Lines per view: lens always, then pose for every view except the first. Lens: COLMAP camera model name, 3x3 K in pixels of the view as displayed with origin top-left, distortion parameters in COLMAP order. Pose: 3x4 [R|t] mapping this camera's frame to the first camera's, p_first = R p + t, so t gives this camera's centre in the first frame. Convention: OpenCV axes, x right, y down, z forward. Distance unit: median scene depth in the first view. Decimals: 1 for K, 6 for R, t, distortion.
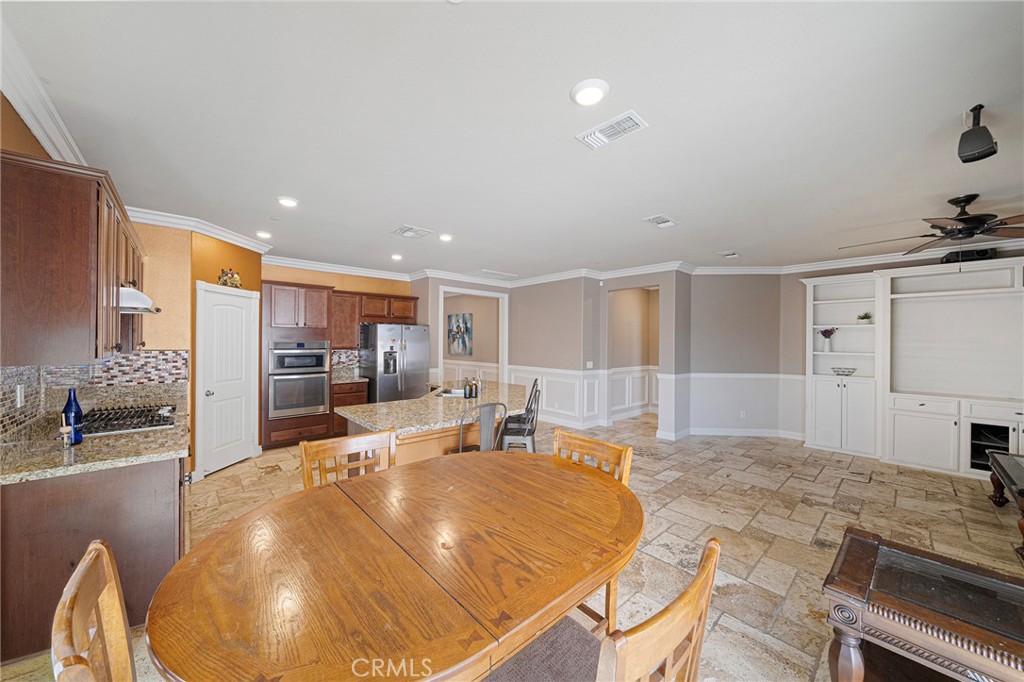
lens RADIAL K [[363.1, 0, 507.1], [0, 363.1, 341.8], [0, 0, 1]] dist [-0.000421, -0.000100]
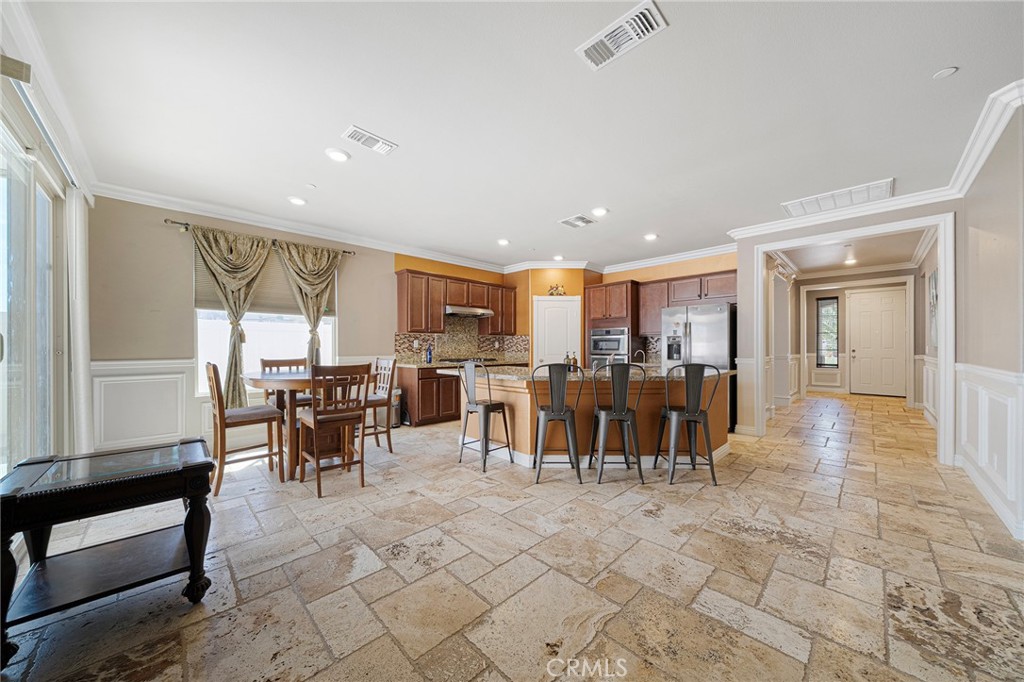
lens RADIAL K [[353.9, 0, 506.3], [0, 353.9, 348.8], [0, 0, 1]] dist [-0.002042, -0.000218]
pose [[0.041535, -0.003126, -0.999132, 0.728037], [0.000340, 0.999995, -0.003115, 0.078889], [0.999137, -0.000210, 0.041536, 0.663622]]
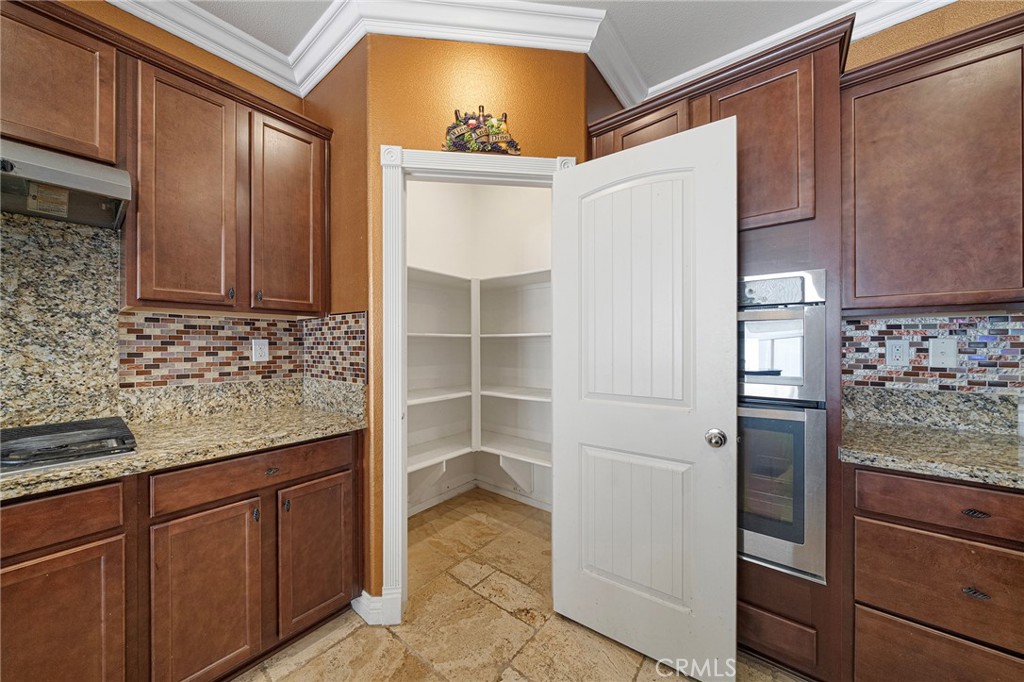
lens RADIAL K [[353.6, 0, 505.7], [0, 353.6, 343.9], [0, 0, 1]] dist [-0.001491, -0.000070]
pose [[0.162919, -0.006783, -0.986616, -0.354414], [0.002742, 0.999976, -0.006422, 0.052418], [0.986636, -0.001659, 0.162933, 0.895883]]
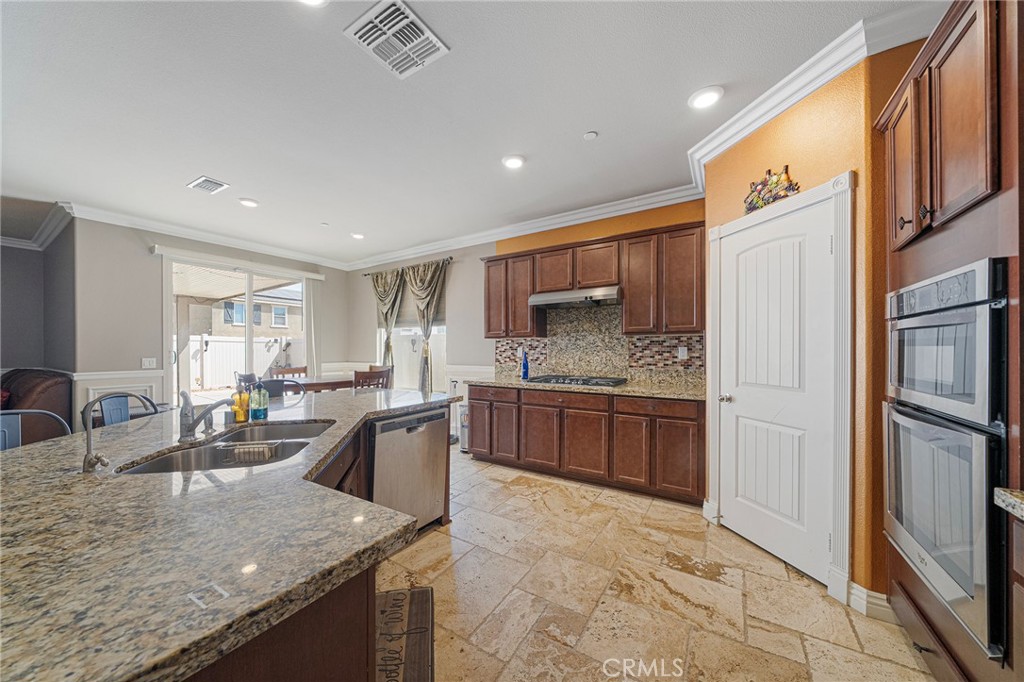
lens RADIAL K [[353.9, 0, 506.3], [0, 353.9, 348.8], [0, 0, 1]] dist [-0.002042, -0.000218]
pose [[-0.962978, -0.005265, -0.269528, -0.248119], [-0.005075, 0.999986, -0.001403, 0.050337], [0.269532, 0.000017, -0.962991, 1.289001]]
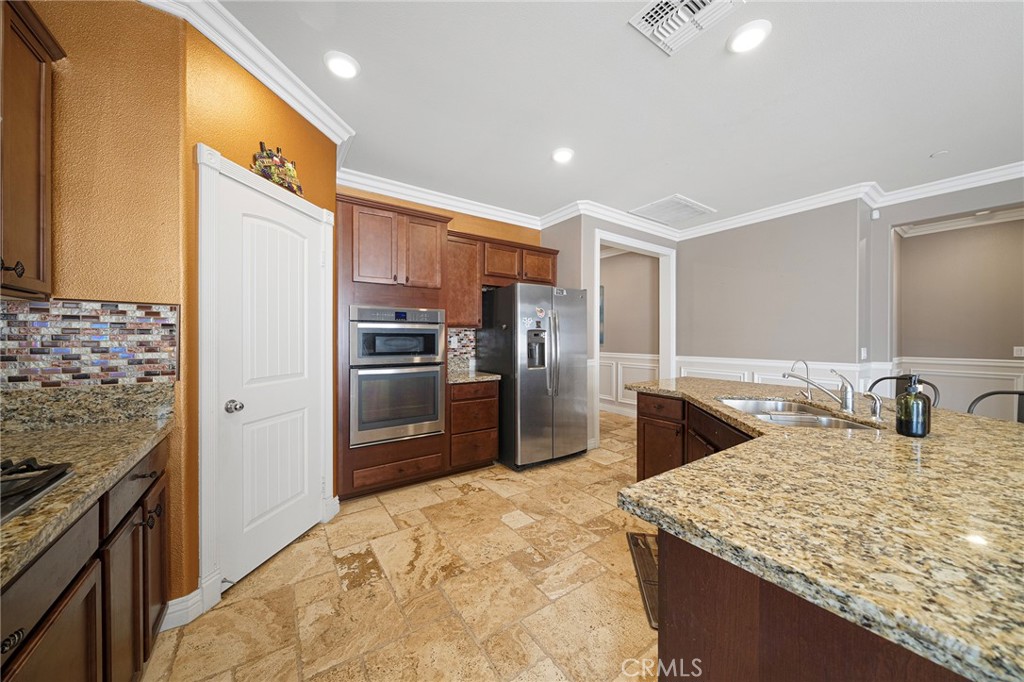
lens RADIAL K [[351.5, 0, 510.0], [0, 351.5, 339.3], [0, 0, 1]] dist [-0.001837, -0.000079]
pose [[0.991893, -0.005620, -0.126948, -0.365631], [0.005730, 0.999983, 0.000495, 0.052260], [0.126943, -0.001218, 0.991909, 0.528197]]
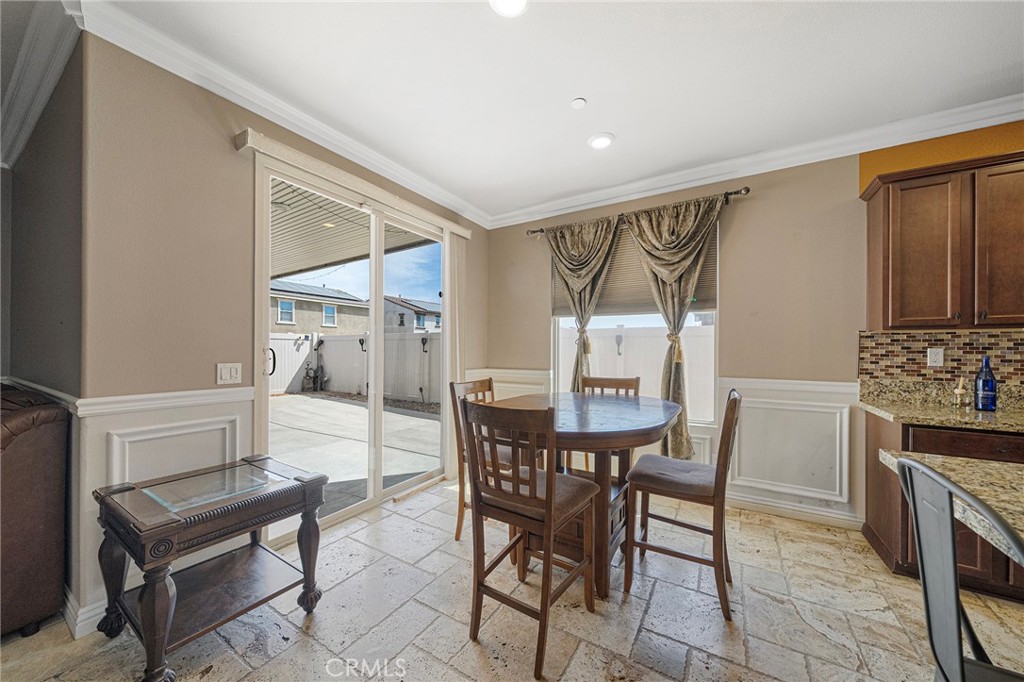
lens RADIAL K [[363.4, 0, 508.9], [0, 363.4, 348.3], [0, 0, 1]] dist [-0.001896, -0.000183]
pose [[-0.958458, -0.015538, -0.284811, 0.179450], [-0.014379, 0.999878, -0.006162, 0.056881], [0.284872, -0.001811, -0.958564, 0.711258]]
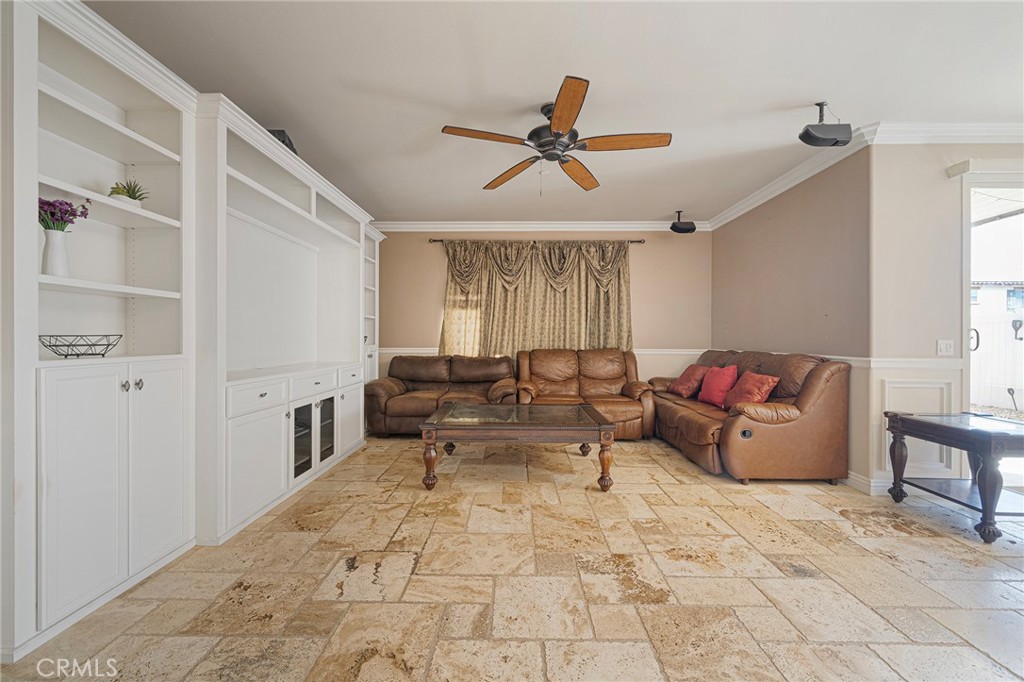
lens RADIAL K [[391.3, 0, 512.2], [0, 391.3, 338.8], [0, 0, 1]] dist [-0.000815, -0.000076]
pose [[-0.736165, -0.014854, 0.676639, 0.470711], [-0.011788, 0.999889, 0.009125, 0.078380], [-0.676699, -0.001258, -0.736259, 1.138238]]
